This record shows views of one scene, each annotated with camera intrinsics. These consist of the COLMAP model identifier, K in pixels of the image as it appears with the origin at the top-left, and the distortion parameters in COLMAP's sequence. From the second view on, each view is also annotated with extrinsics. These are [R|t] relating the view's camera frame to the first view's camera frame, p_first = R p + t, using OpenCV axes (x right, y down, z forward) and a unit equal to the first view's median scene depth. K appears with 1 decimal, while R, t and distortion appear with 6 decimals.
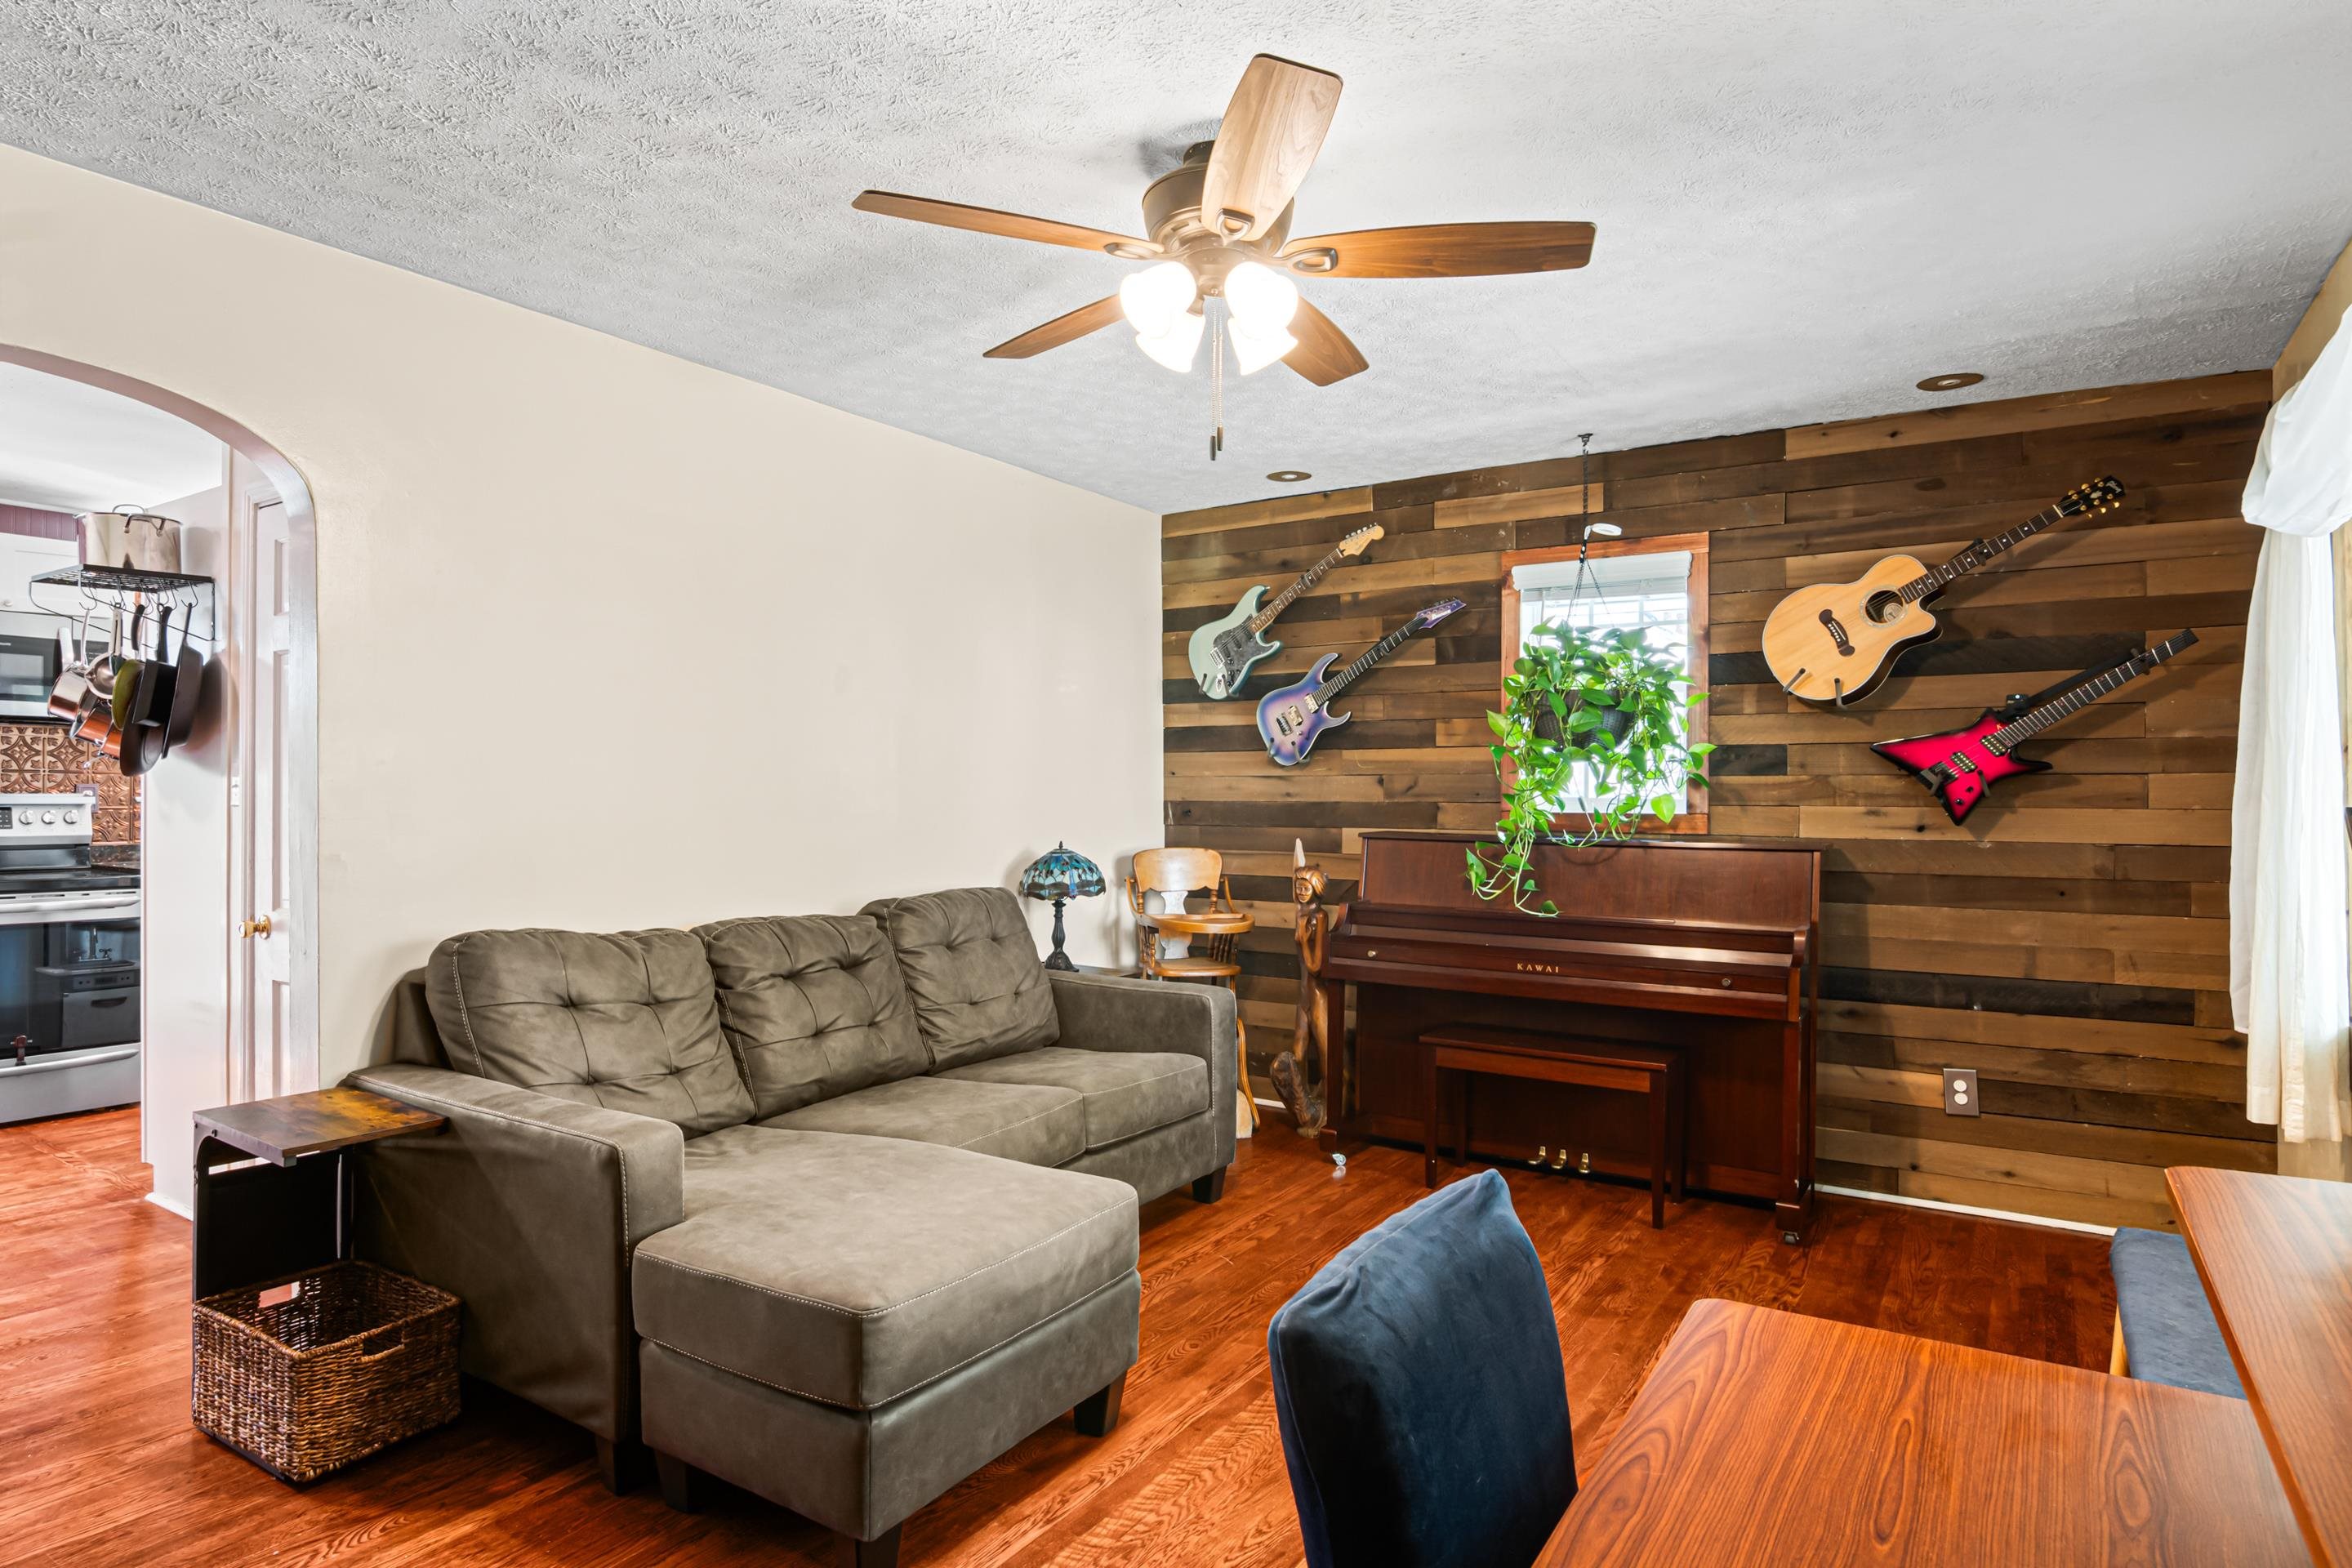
lens RADIAL K [[1328.0, 0, 1159.7], [0, 1328.0, 778.9], [0, 0, 1]] dist [0.001695, -0.010768]
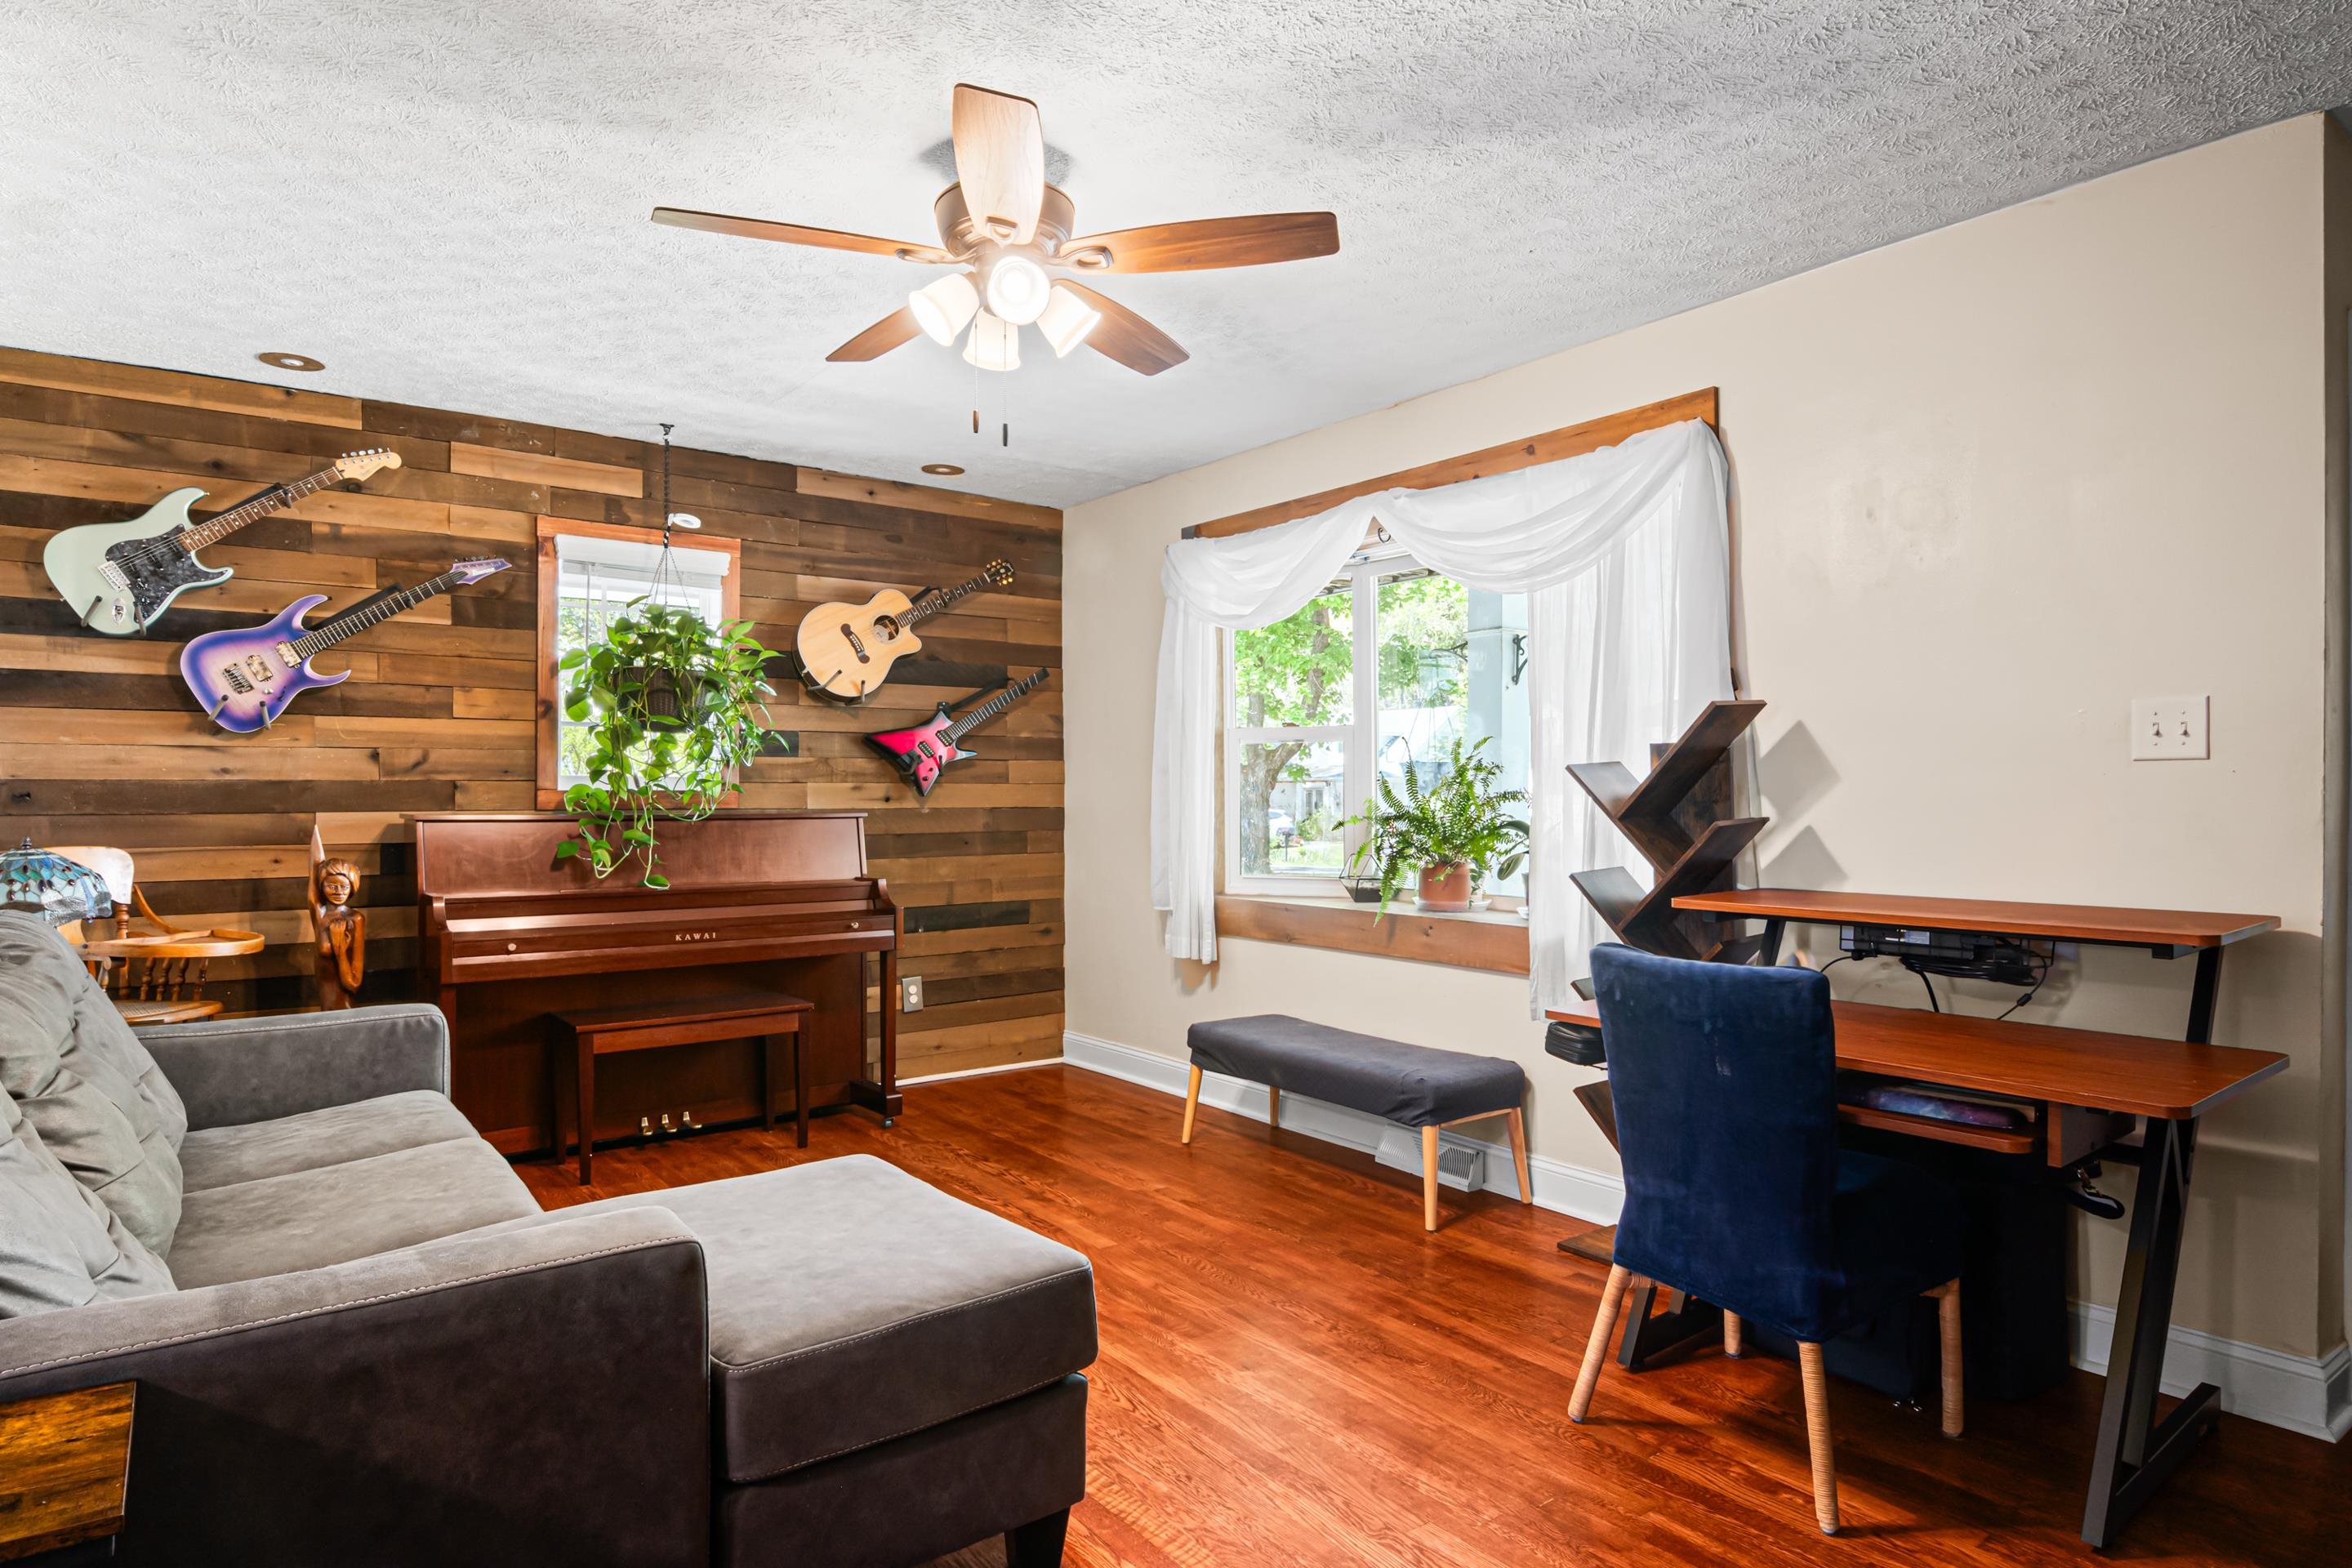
lens RADIAL K [[1328.0, 0, 1159.8], [0, 1328.0, 795.0], [0, 0, 1]] dist [0.001695, -0.010768]
pose [[0.322358, -0.004175, 0.946609, -0.548448], [-0.005674, 0.999964, 0.006342, 0.021713], [-0.946601, -0.007415, 0.322323, 0.304001]]
